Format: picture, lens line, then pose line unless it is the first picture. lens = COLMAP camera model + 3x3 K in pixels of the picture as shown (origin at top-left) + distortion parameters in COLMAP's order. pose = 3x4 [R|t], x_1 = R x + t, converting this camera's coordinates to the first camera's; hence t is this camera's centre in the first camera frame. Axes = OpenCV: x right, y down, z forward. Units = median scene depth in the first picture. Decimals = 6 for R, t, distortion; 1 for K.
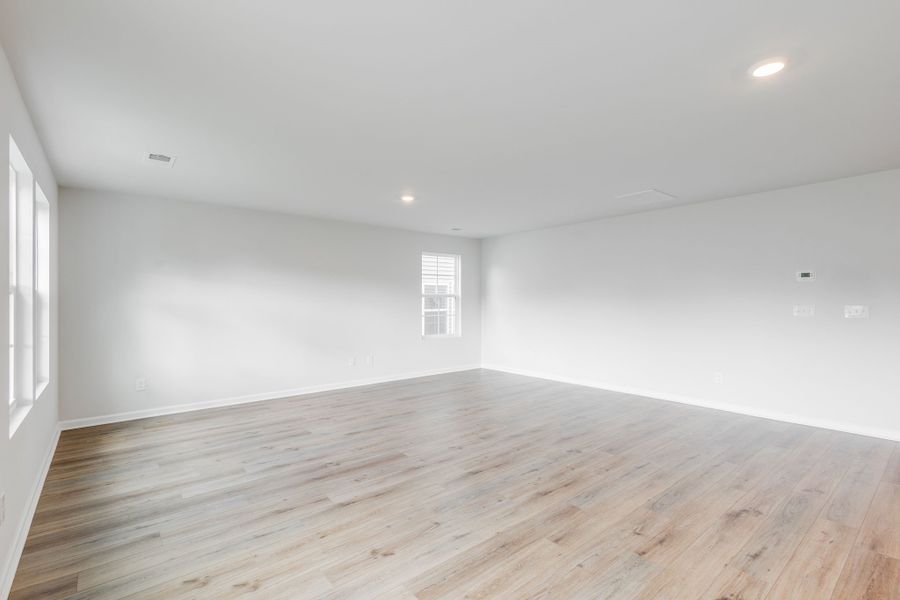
lens RADIAL K [[417.0, 0, 451.6], [0, 417.0, 297.2], [0, 0, 1]] dist [0.004468, -0.000364]
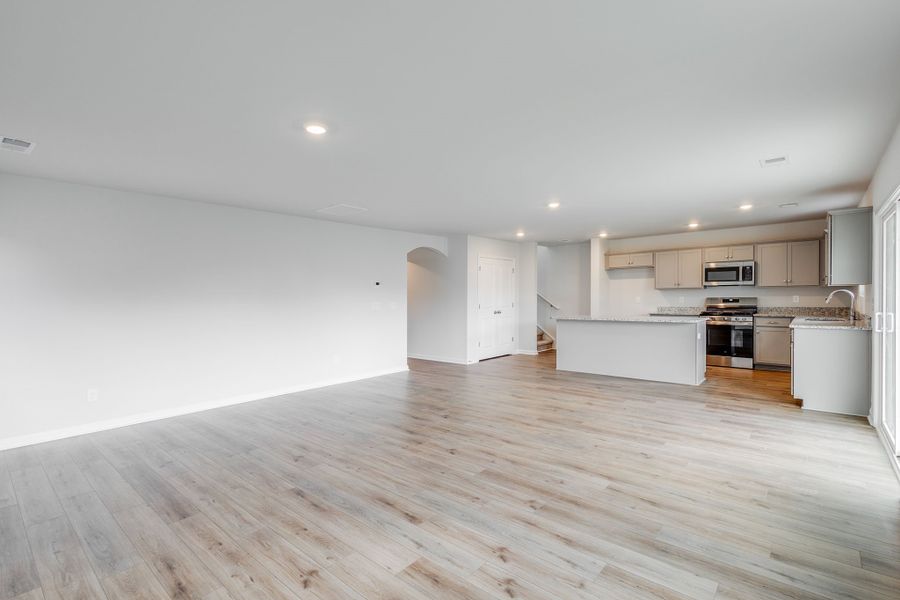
lens RADIAL K [[417.0, 0, 451.6], [0, 417.0, 297.2], [0, 0, 1]] dist [0.004468, -0.000364]
pose [[-0.160370, 0.004891, 0.987045, -1.076283], [0.012210, 0.999921, -0.002971, 0.010944], [-0.986981, 0.011575, -0.160417, 1.322698]]
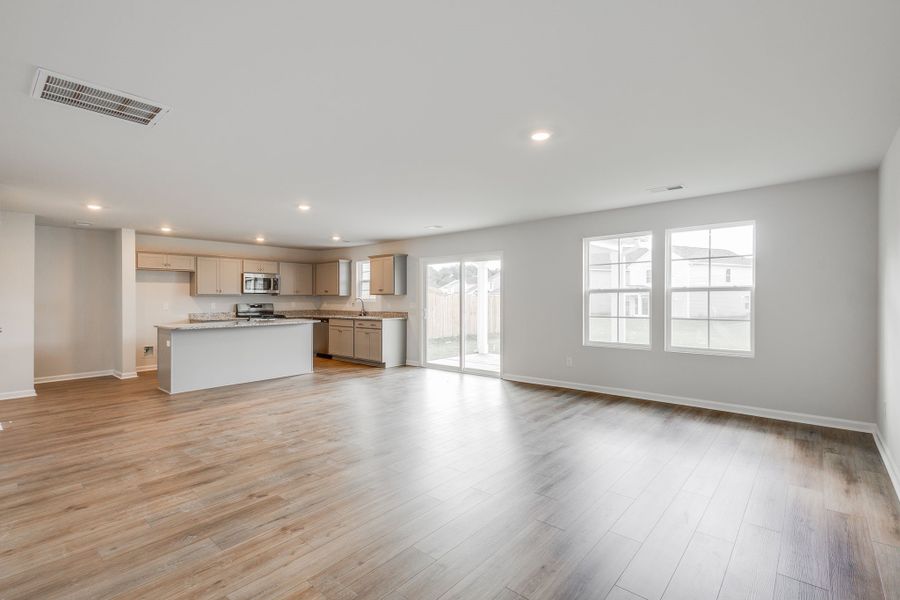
lens RADIAL K [[417.0, 0, 451.6], [0, 417.0, 297.2], [0, 0, 1]] dist [0.004468, -0.000364]
pose [[-0.987972, 0.008507, -0.154402, 0.178261], [0.009477, 0.999940, -0.005542, 0.010050], [0.154345, -0.006938, -0.987993, 2.364618]]
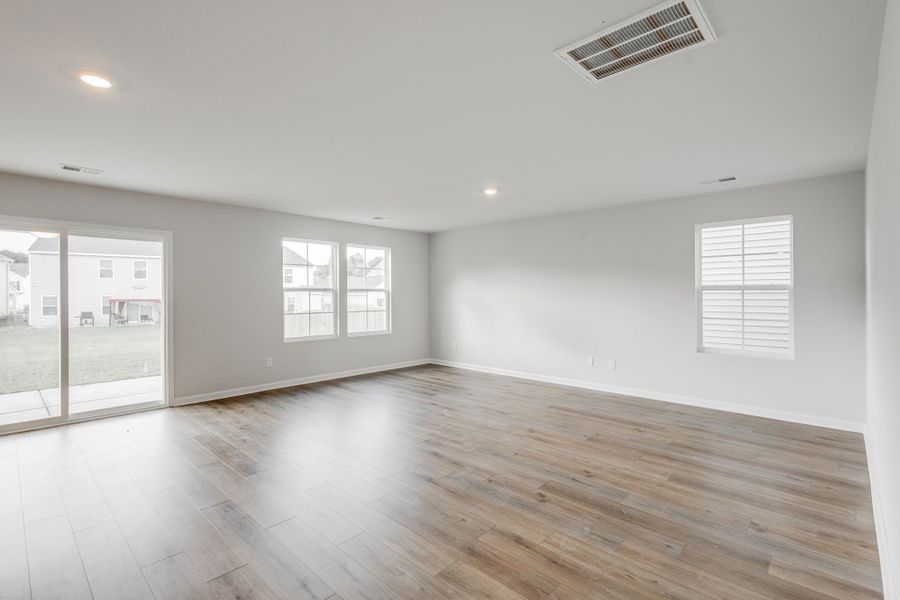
lens RADIAL K [[417.0, 0, 451.6], [0, 417.0, 297.2], [0, 0, 1]] dist [0.004468, -0.000364]
pose [[0.114229, 0.009400, -0.993410, 1.262197], [0.009077, 0.999904, 0.010506, -0.001690], [0.993413, -0.010218, 0.114132, 1.164824]]
